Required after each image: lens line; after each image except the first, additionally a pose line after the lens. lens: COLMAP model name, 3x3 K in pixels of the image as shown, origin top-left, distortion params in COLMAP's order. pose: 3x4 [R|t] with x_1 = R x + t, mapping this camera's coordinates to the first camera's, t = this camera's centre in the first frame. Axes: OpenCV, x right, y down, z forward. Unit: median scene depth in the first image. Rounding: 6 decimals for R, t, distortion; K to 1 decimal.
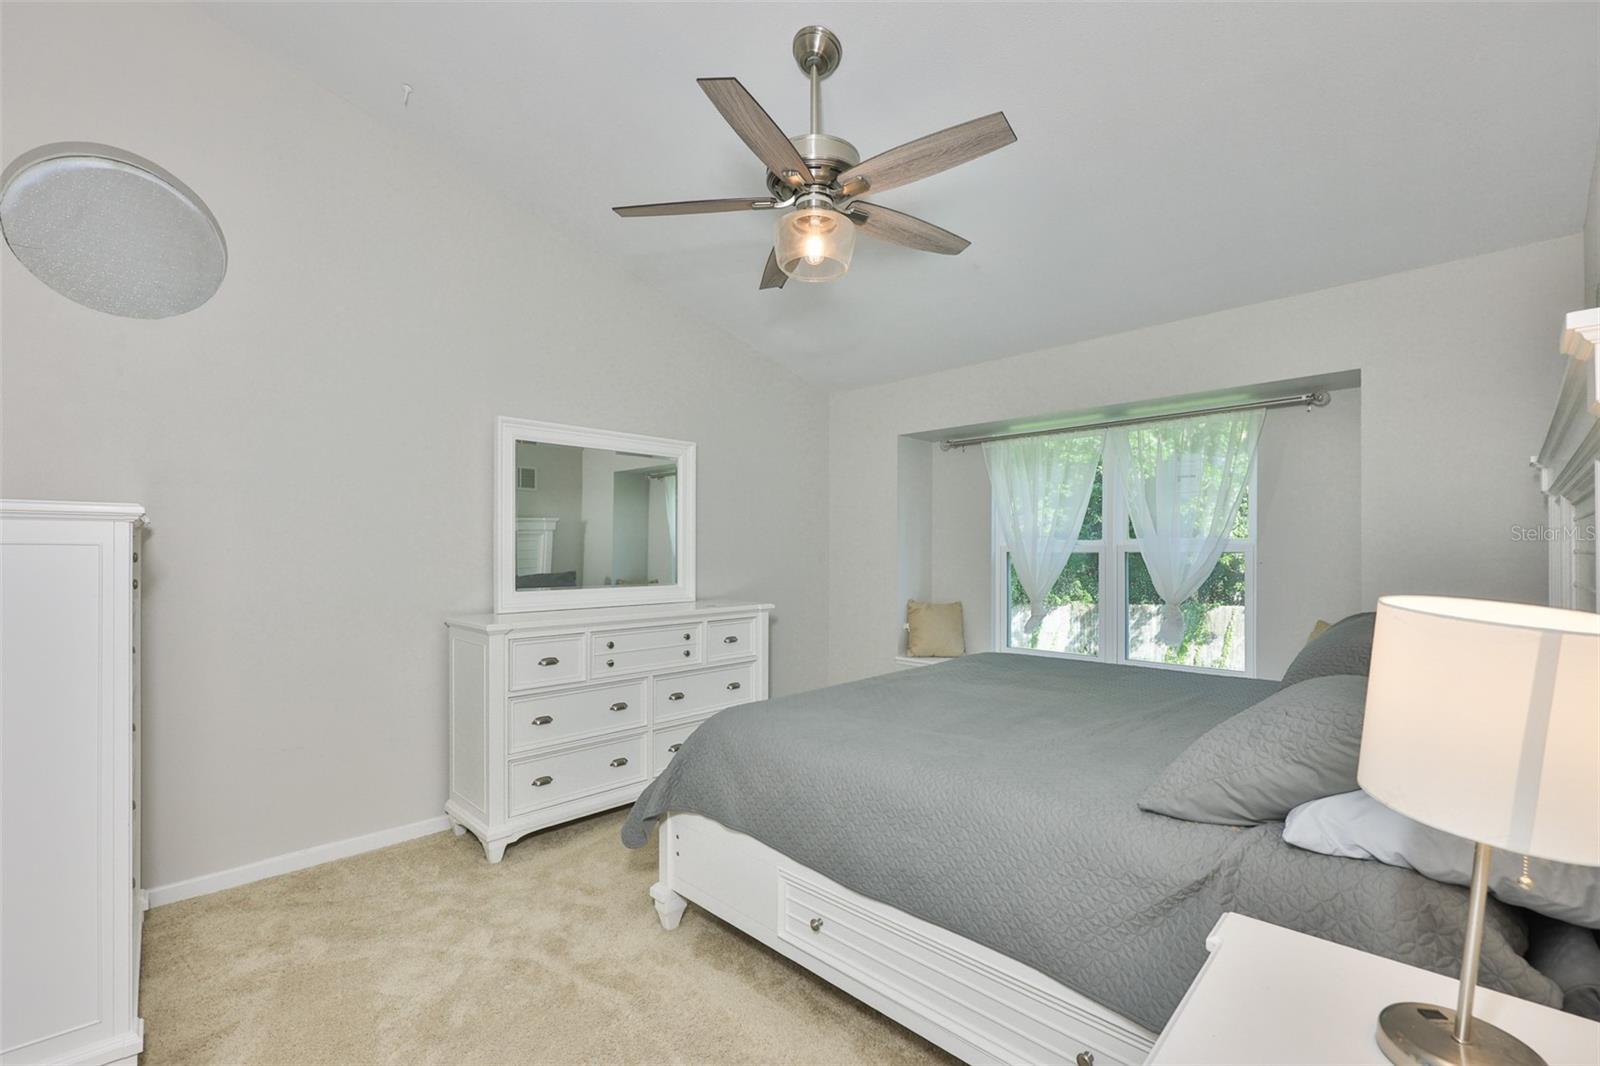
lens RADIAL K [[683.2, 0, 769.8], [0, 683.2, 538.8], [0, 0, 1]] dist [-0.000032, -0.000587]
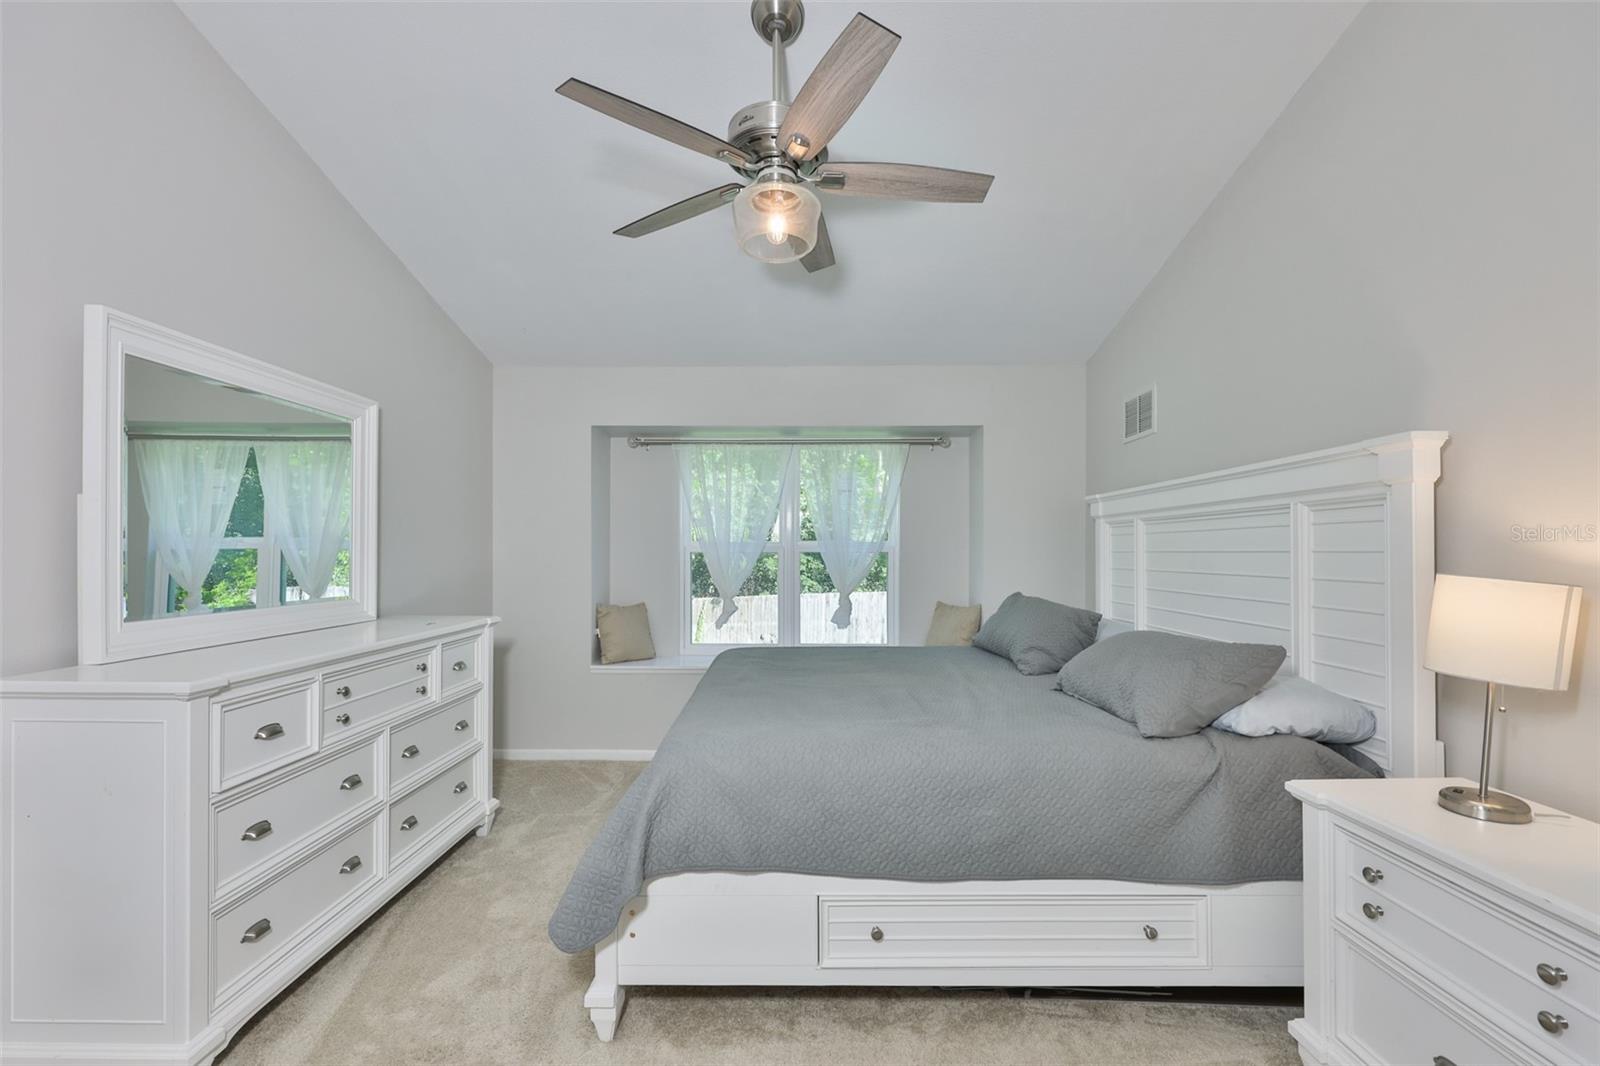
lens RADIAL K [[683.2, 0, 795.0], [0, 683.2, 546.5], [0, 0, 1]] dist [-0.000032, -0.000587]
pose [[0.697811, 0.003014, 0.716275, -0.367170], [-0.007442, 0.999968, 0.003043, 0.007976], [-0.716243, -0.007454, 0.697811, 0.203243]]
